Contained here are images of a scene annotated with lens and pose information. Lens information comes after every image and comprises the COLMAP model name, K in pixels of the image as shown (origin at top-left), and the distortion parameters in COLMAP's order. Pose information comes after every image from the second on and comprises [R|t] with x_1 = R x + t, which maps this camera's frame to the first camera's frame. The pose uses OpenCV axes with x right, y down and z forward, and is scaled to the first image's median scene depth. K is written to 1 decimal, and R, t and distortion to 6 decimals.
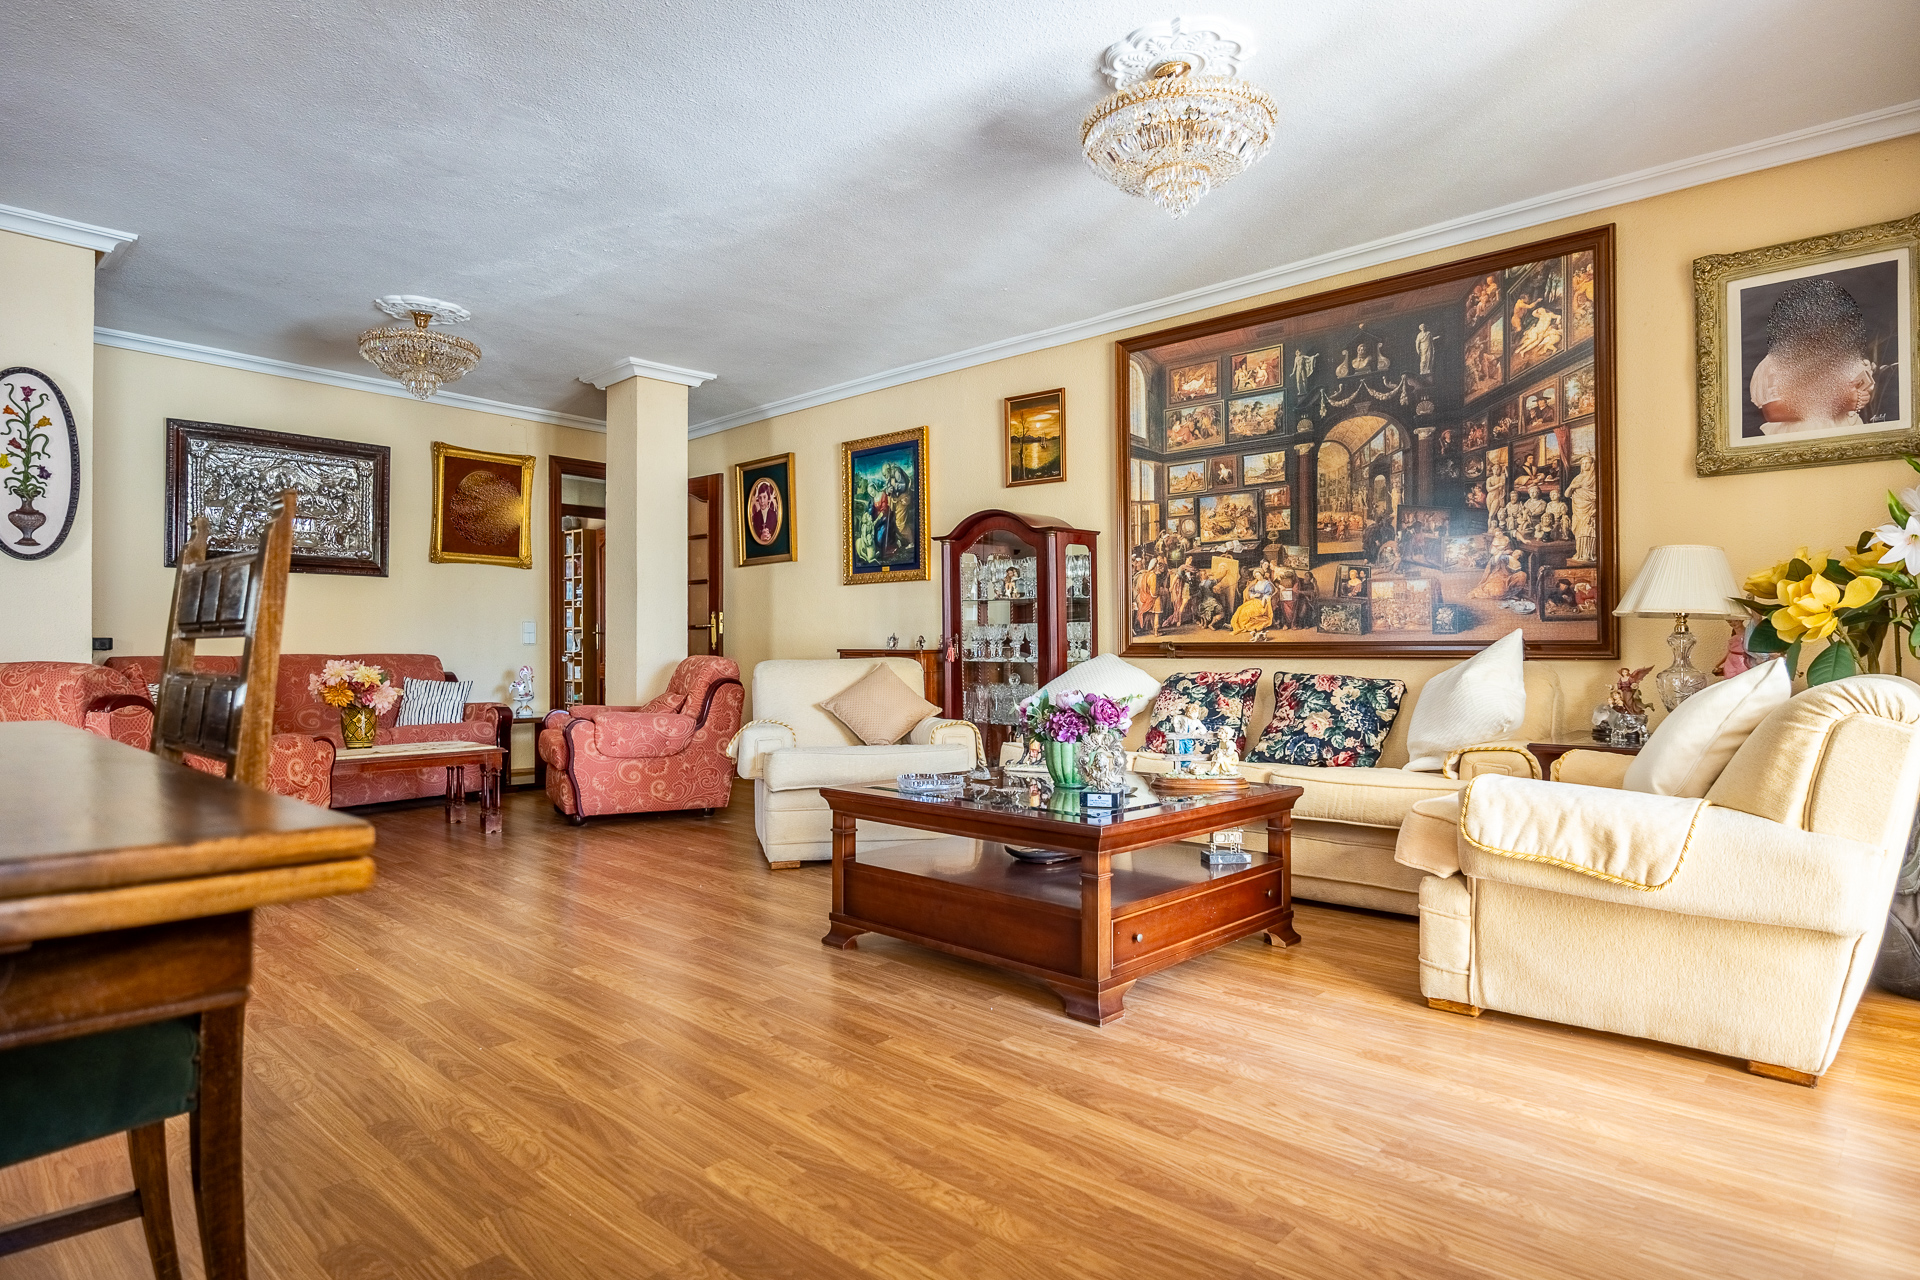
lens RADIAL K [[1045.4, 0, 930.5], [0, 1045.4, 639.1], [0, 0, 1]] dist [-0.003637, -0.000207]
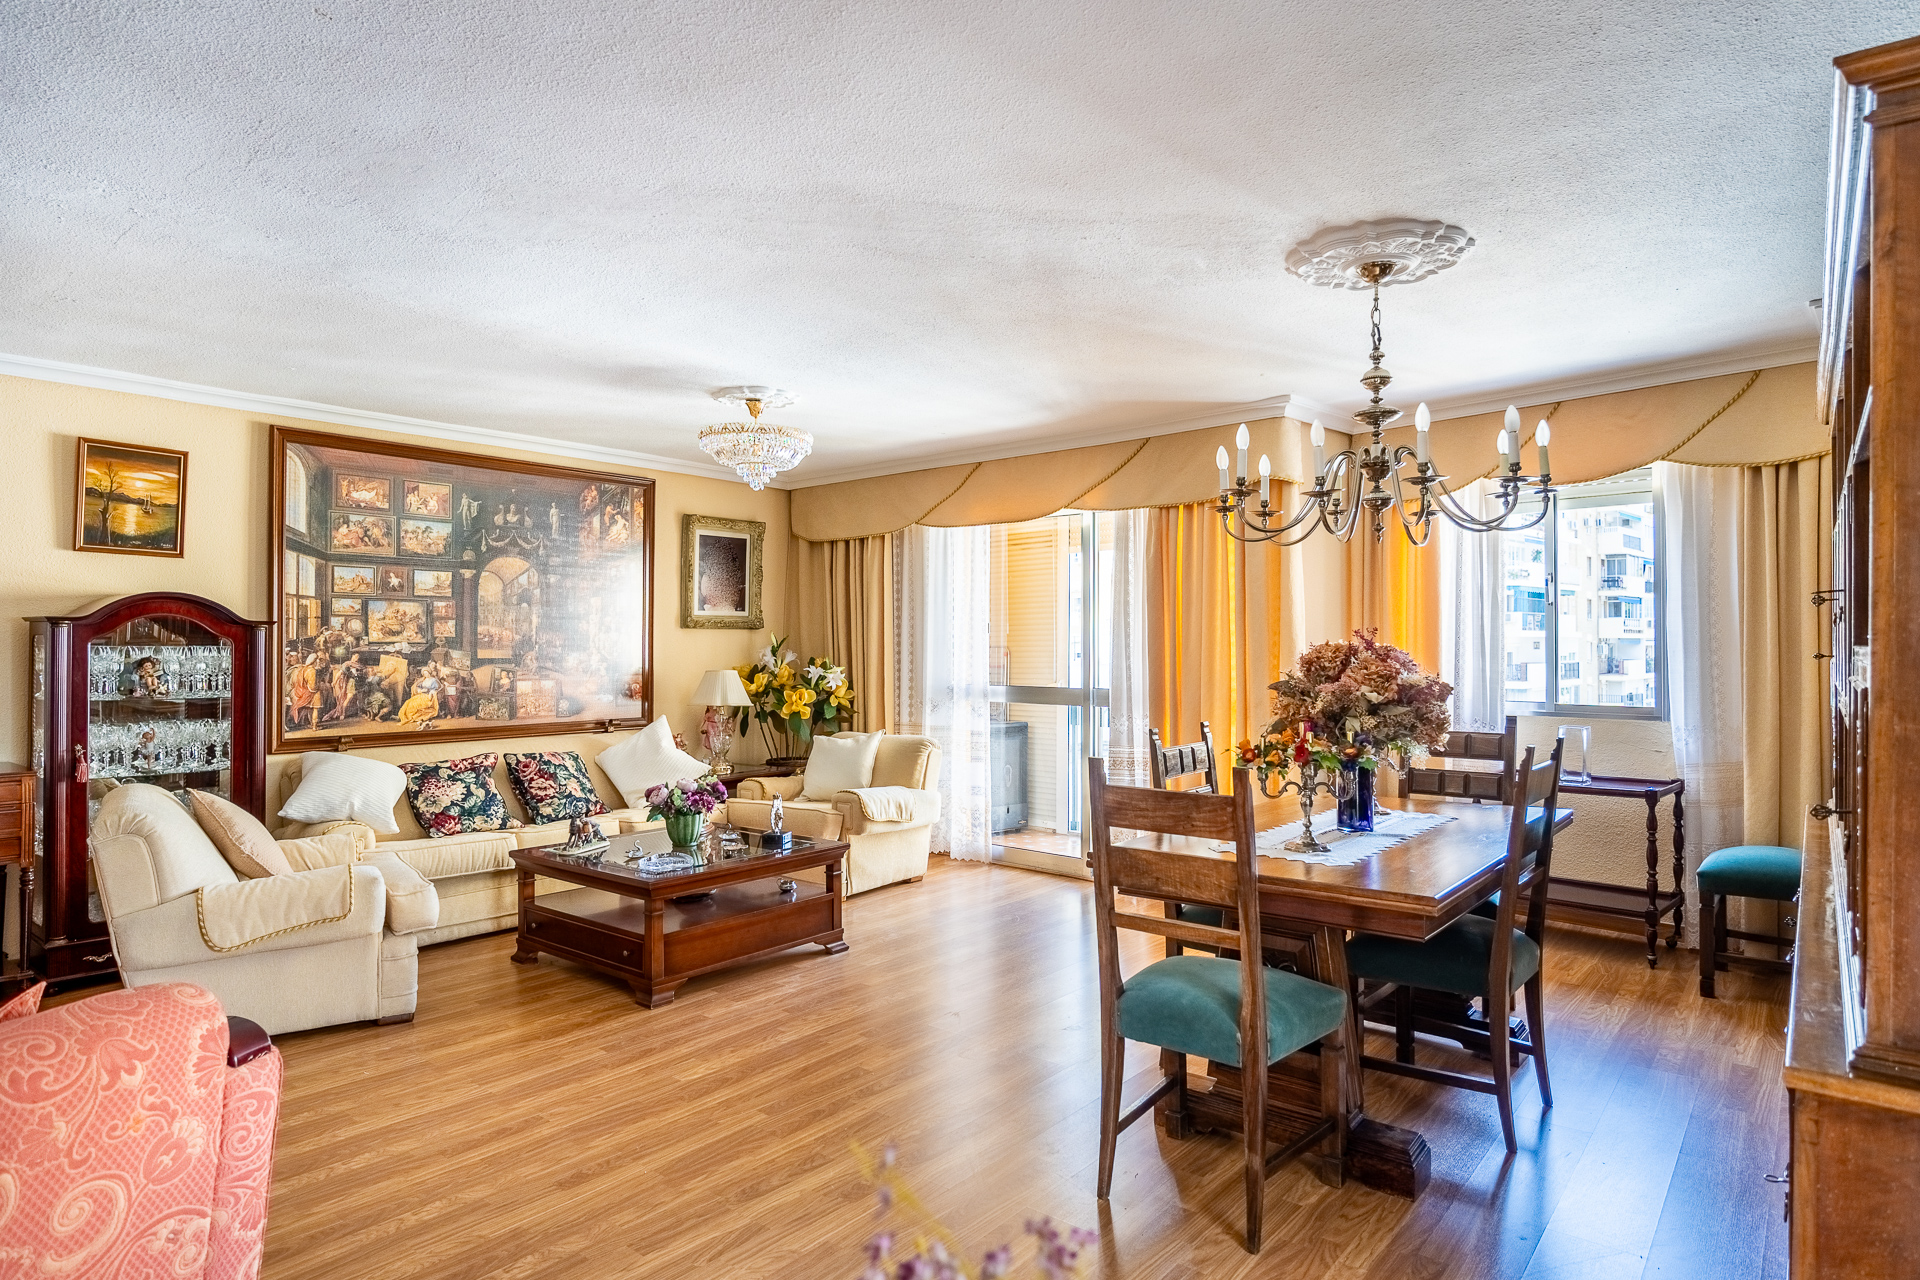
lens RADIAL K [[1091.5, 0, 949.9], [0, 1091.5, 634.0], [0, 0, 1]] dist [-0.002004, -0.000129]
pose [[-0.069659, 0.012737, 0.997490, -0.944954], [-0.003963, 0.999907, -0.013044, -0.091001], [-0.997563, -0.004862, -0.069603, 0.492793]]
